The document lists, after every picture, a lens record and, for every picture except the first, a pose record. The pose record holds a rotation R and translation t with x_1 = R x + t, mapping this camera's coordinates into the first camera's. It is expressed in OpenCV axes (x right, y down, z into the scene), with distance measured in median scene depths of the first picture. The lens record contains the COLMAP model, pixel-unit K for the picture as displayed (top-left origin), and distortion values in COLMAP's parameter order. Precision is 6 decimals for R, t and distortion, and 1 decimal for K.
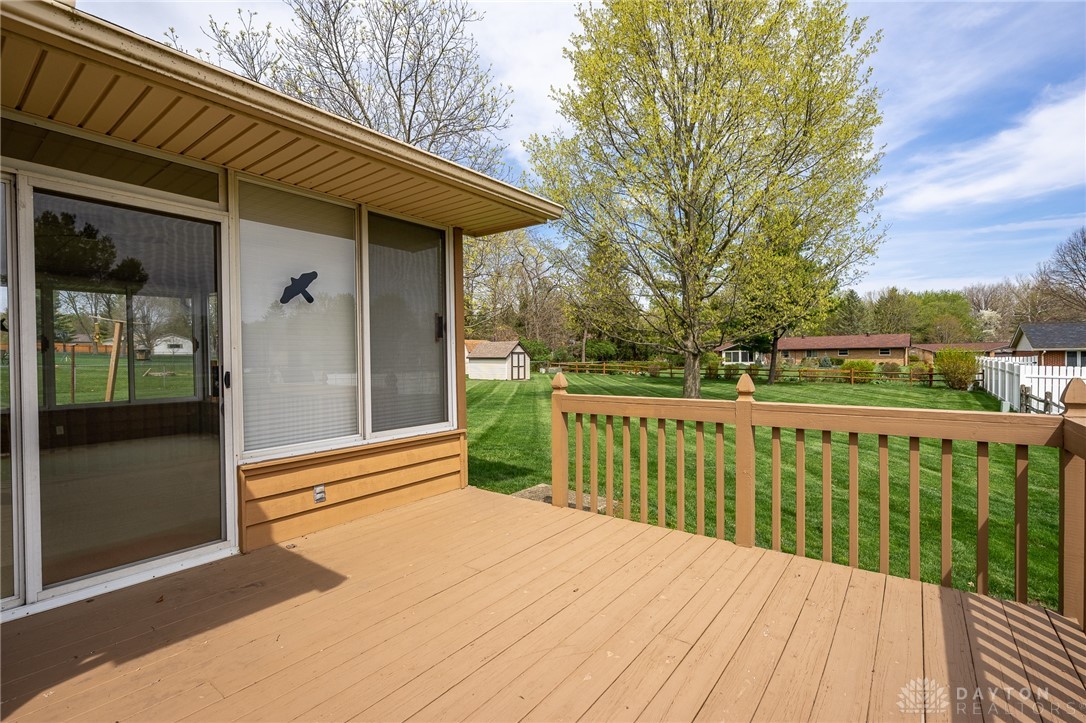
lens RADIAL K [[492.0, 0, 543.0], [0, 492.0, 361.5], [0, 0, 1]] dist [-0.000694, 0.000058]
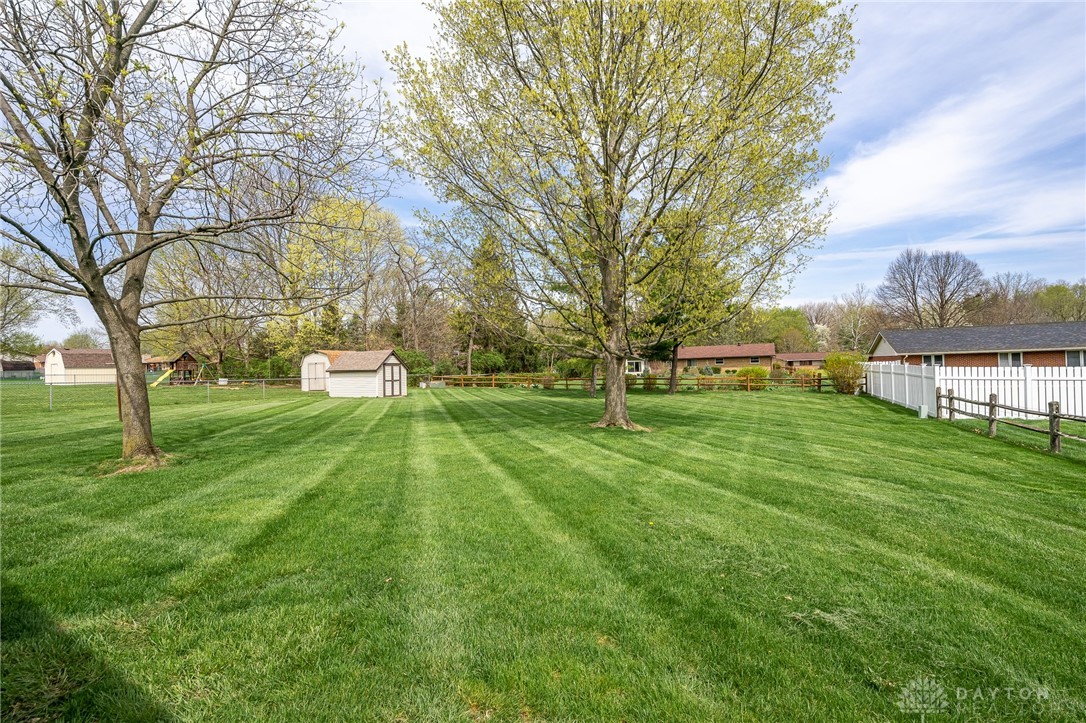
lens RADIAL K [[492.0, 0, 543.0], [0, 492.0, 361.5], [0, 0, 1]] dist [-0.000694, 0.000058]
pose [[0.972341, -0.011891, 0.233262, 0.003661], [0.018510, 0.999485, -0.026209, 0.003904], [-0.232831, 0.029802, 0.972061, 0.114130]]
